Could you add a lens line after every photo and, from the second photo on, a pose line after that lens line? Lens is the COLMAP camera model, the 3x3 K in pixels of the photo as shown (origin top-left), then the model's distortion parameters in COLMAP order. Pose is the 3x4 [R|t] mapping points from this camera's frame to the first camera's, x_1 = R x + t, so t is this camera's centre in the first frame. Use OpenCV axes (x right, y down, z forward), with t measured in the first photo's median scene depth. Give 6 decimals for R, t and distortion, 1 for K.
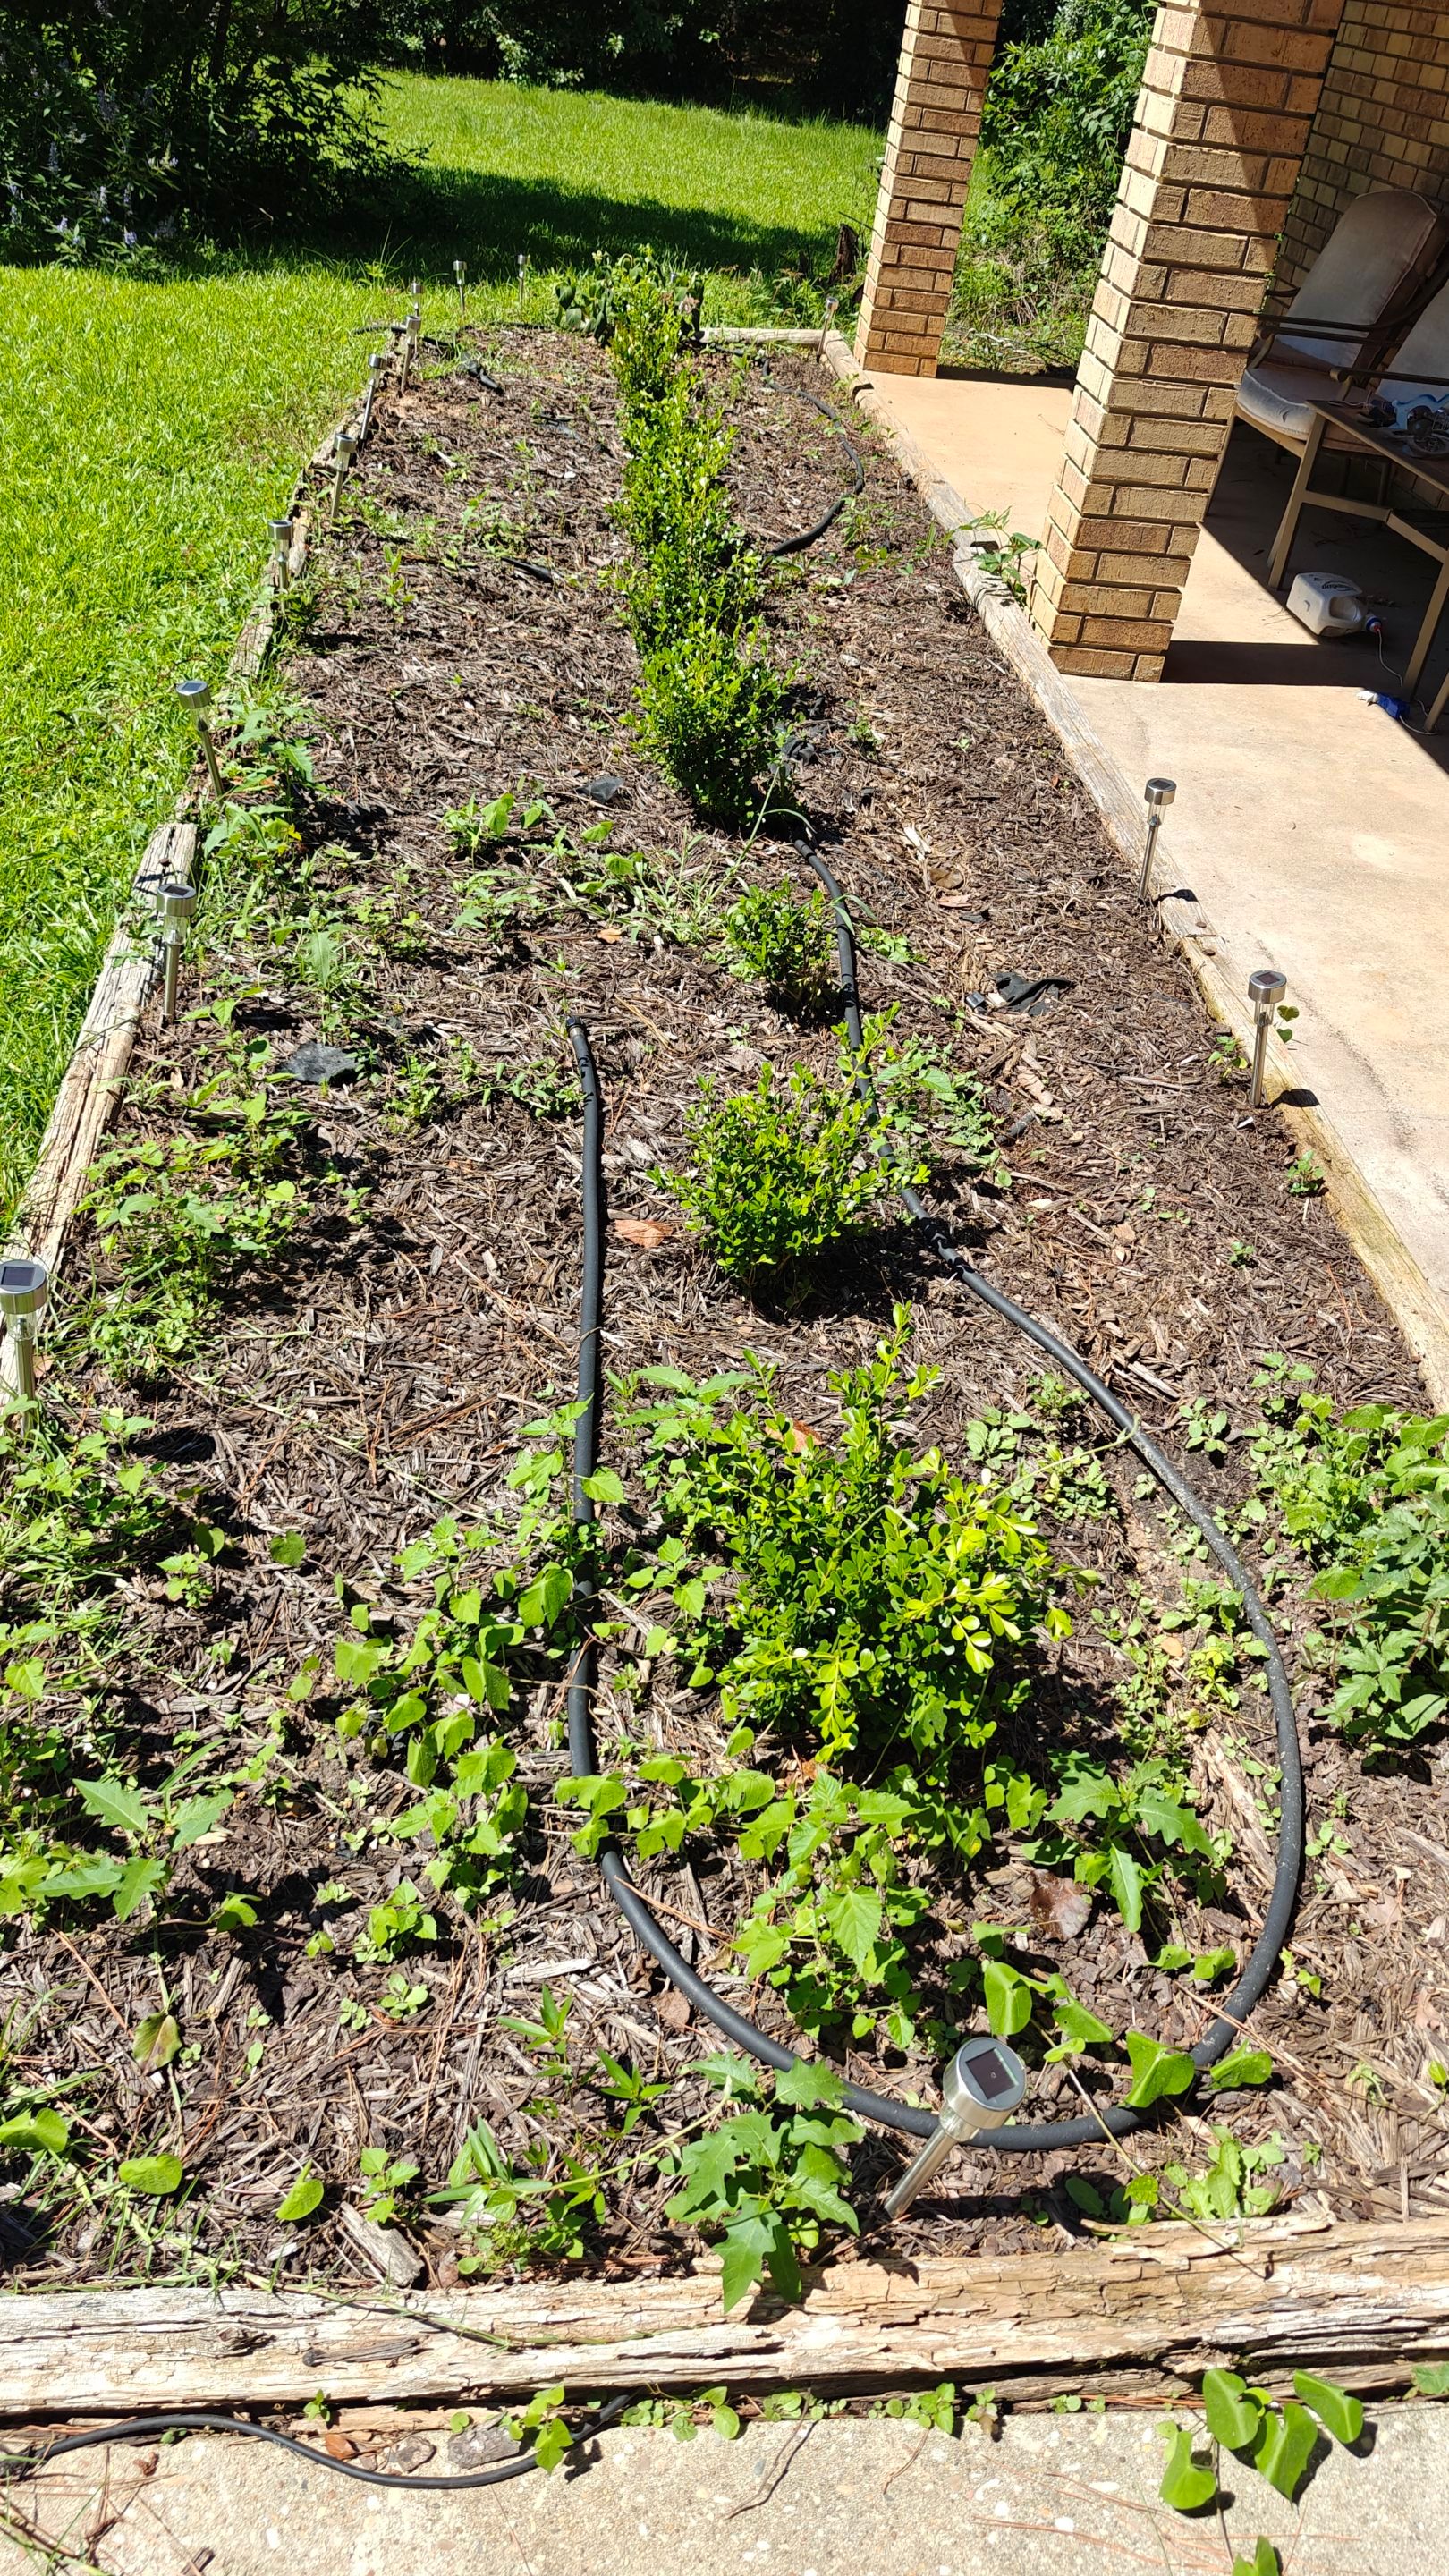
lens RADIAL K [[1740.7, 0, 724.5], [0, 1740.7, 1288.0], [0, 0, 1]] dist [0.001736, -0.001282]
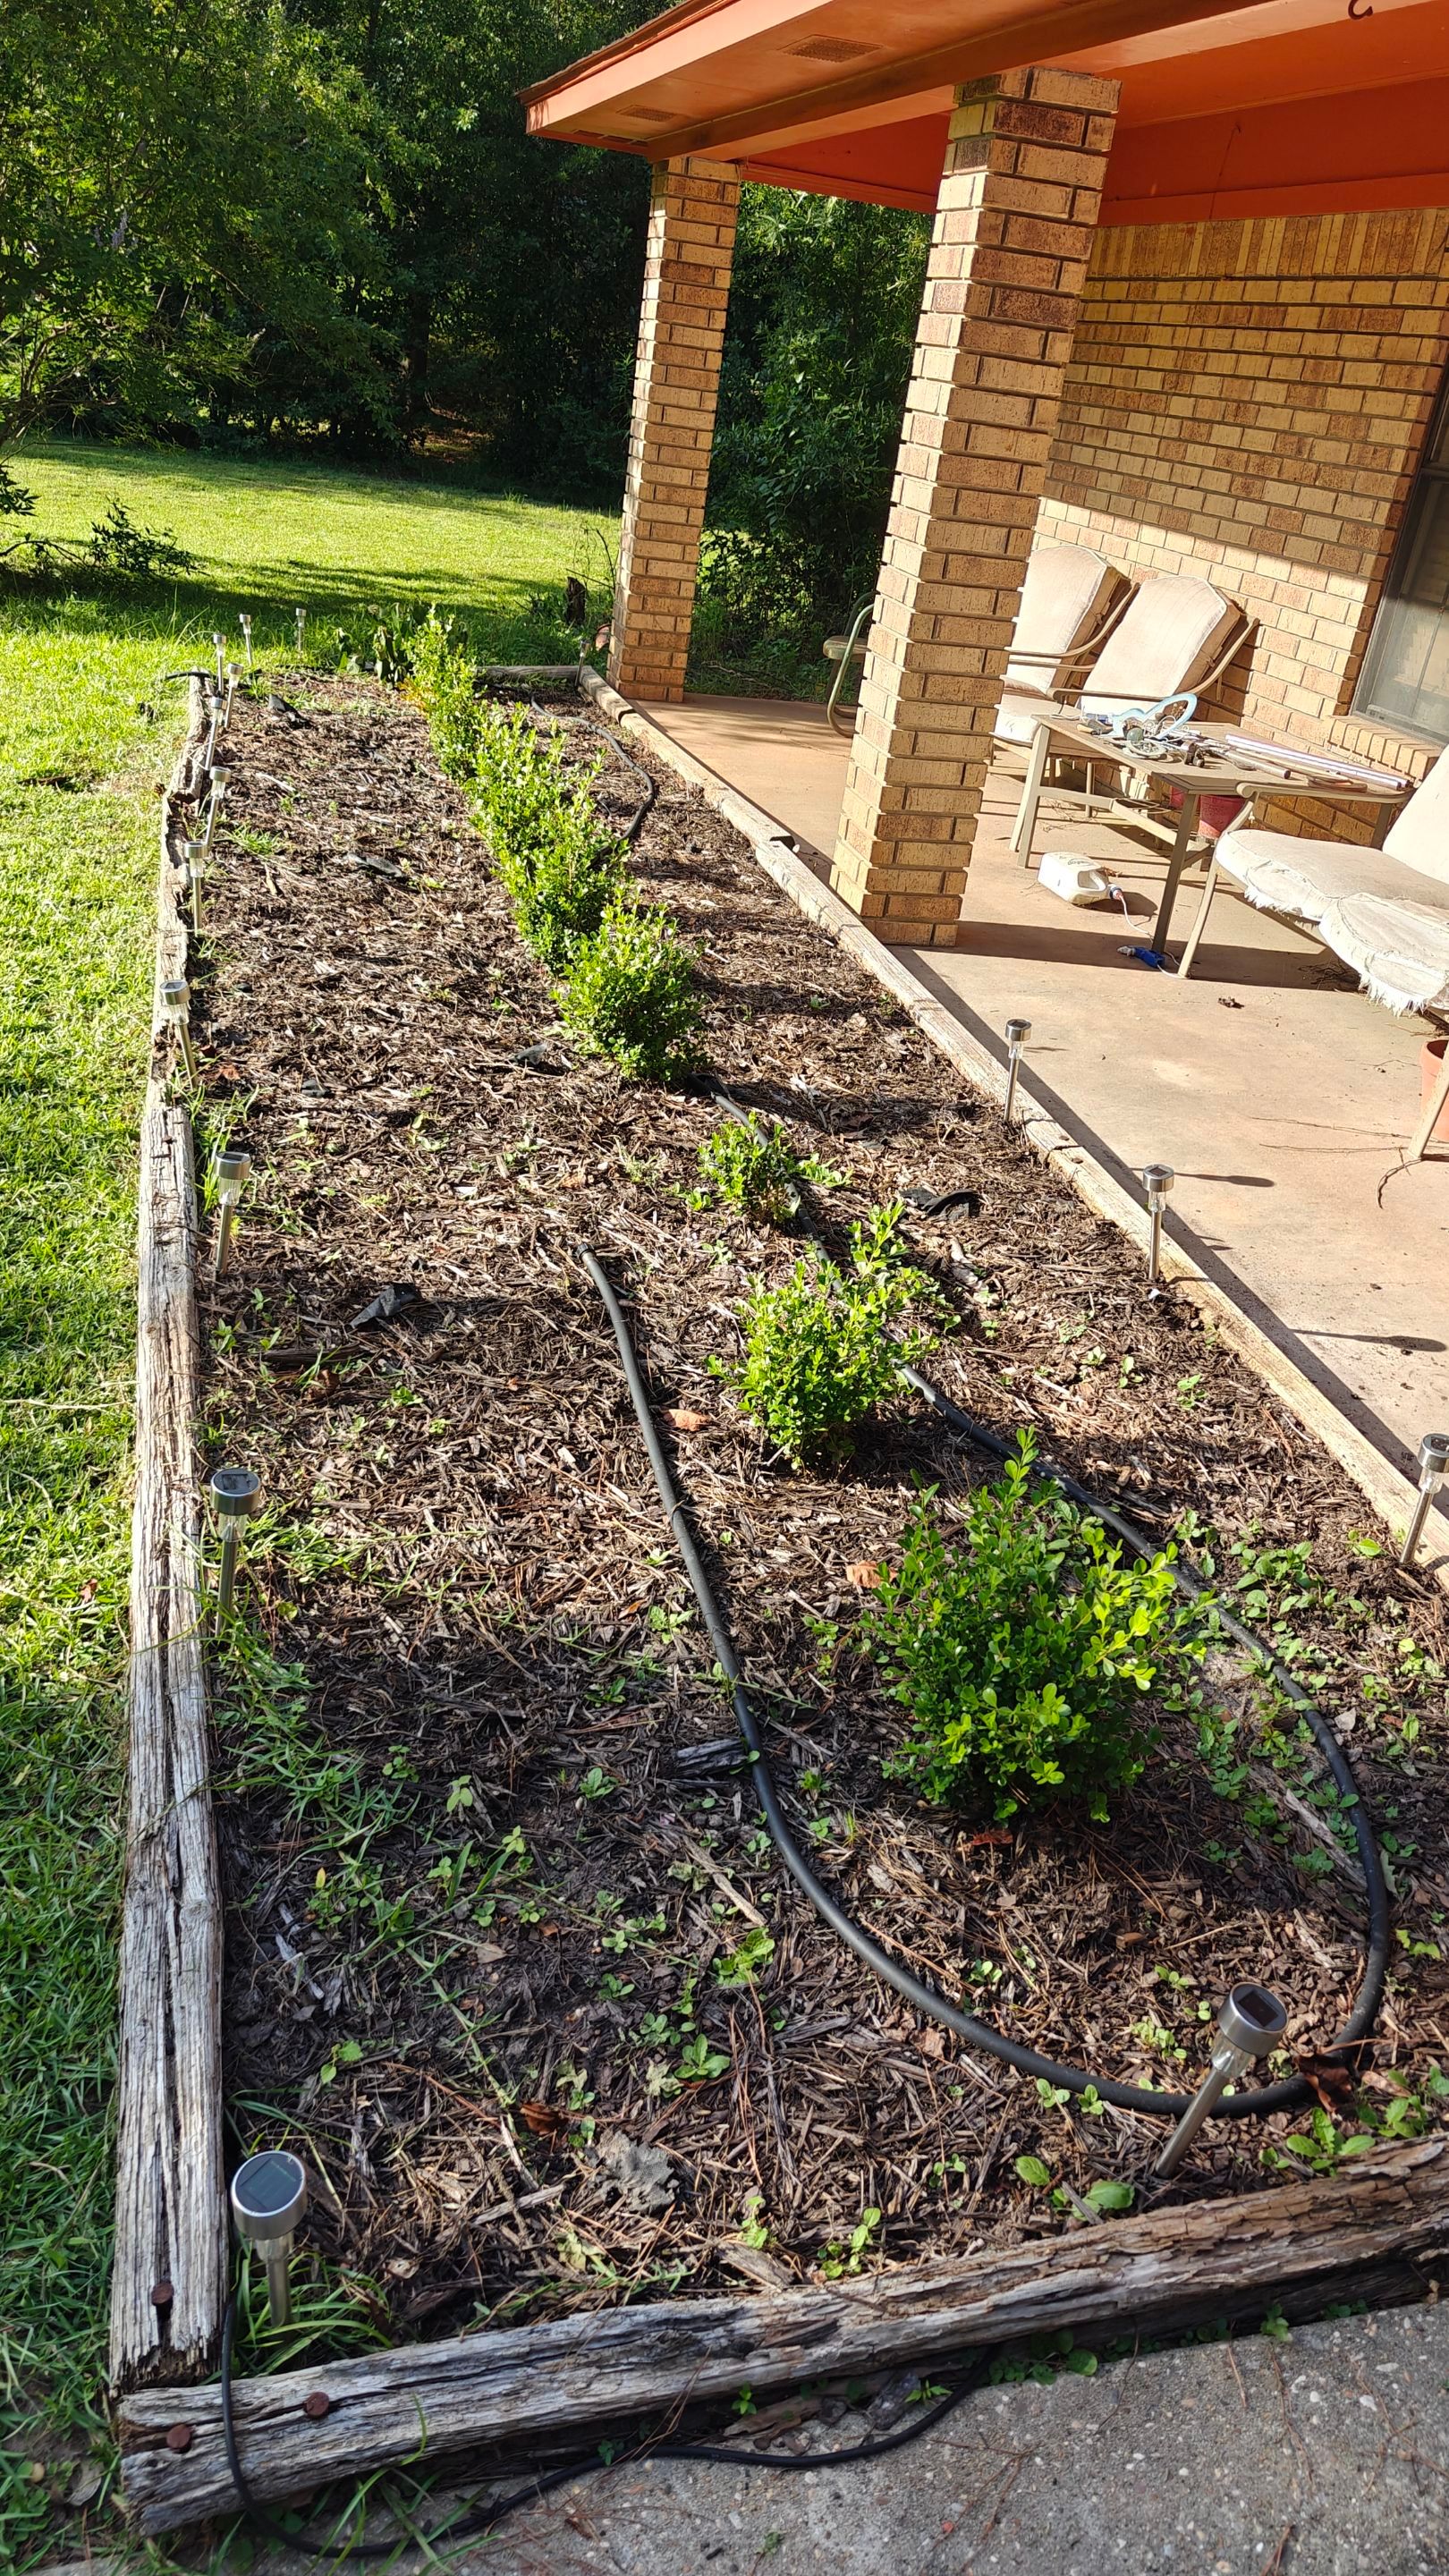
lens RADIAL K [[1740.7, 0, 724.5], [0, 1740.7, 1288.0], [0, 0, 1]] dist [0.001736, -0.001282]
pose [[0.984752, -0.081679, 0.153594, -0.114790], [0.104847, 0.983208, -0.149363, 0.032224], [-0.138815, 0.163189, 0.976780, -0.069280]]
